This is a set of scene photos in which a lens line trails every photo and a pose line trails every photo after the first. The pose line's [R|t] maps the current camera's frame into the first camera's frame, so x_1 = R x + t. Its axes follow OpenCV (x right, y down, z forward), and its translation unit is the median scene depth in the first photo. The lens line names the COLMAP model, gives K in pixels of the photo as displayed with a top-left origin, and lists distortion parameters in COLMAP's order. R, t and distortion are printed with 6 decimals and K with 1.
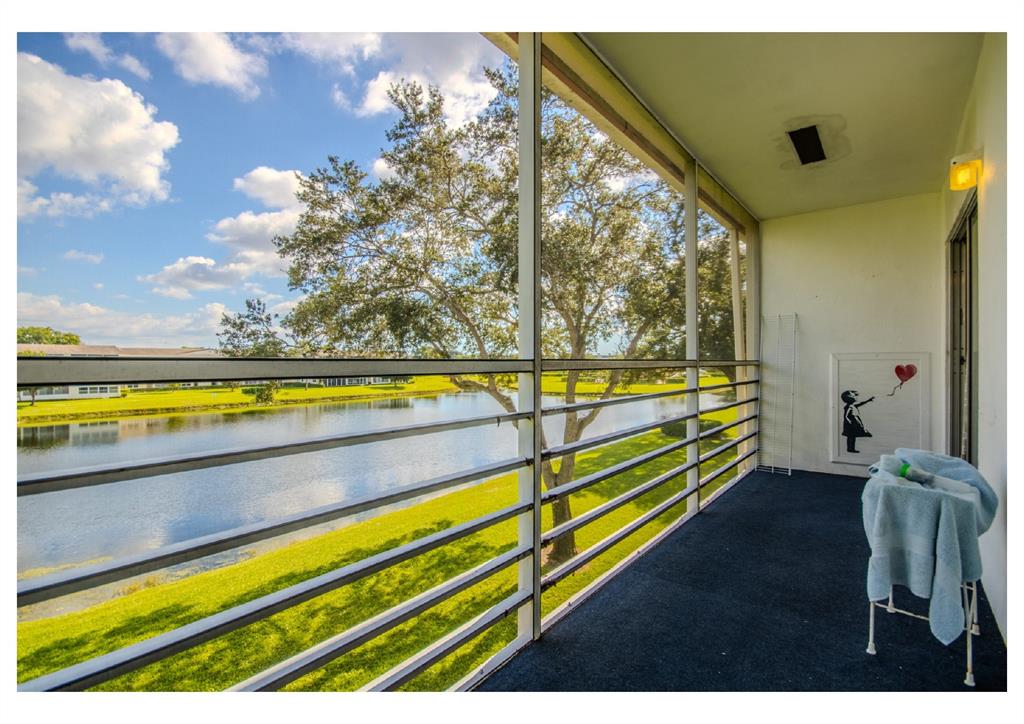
lens RADIAL K [[470.5, 0, 512.0], [0, 470.5, 362.0], [0, 0, 1]] dist [0.000190, 0.000108]
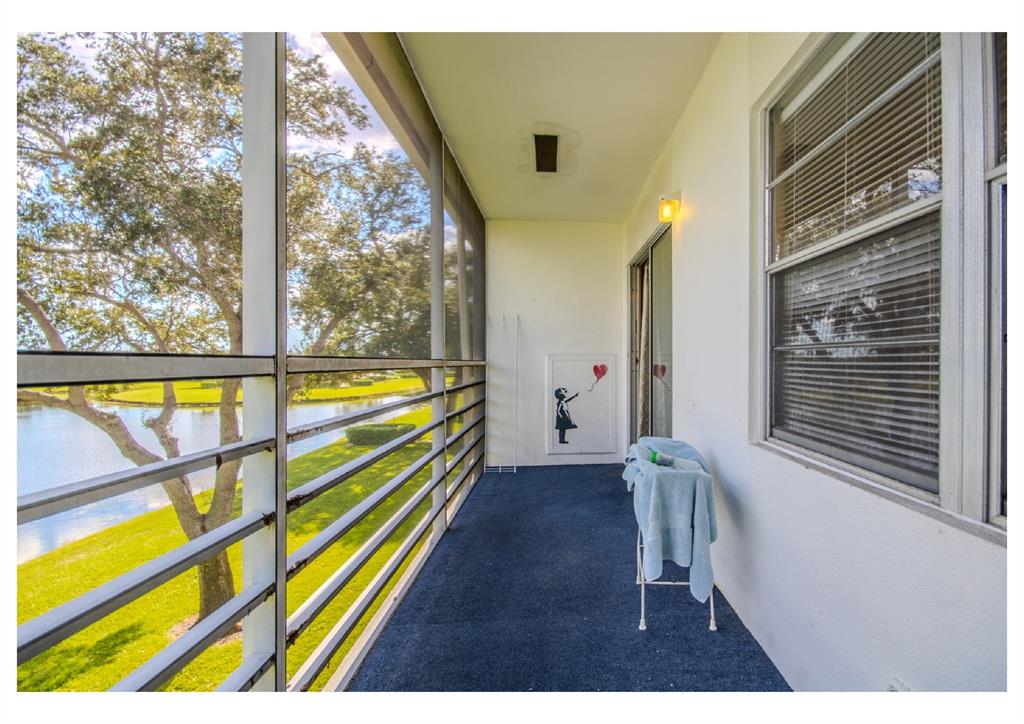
lens RADIAL K [[476.1, 0, 513.0], [0, 476.1, 364.4], [0, 0, 1]] dist [0.000198, -0.000770]
pose [[0.724882, 0.001101, 0.688872, -0.131060], [-0.002415, 0.999997, 0.000943, 0.004304], [-0.688869, -0.002347, 0.724883, 0.252985]]
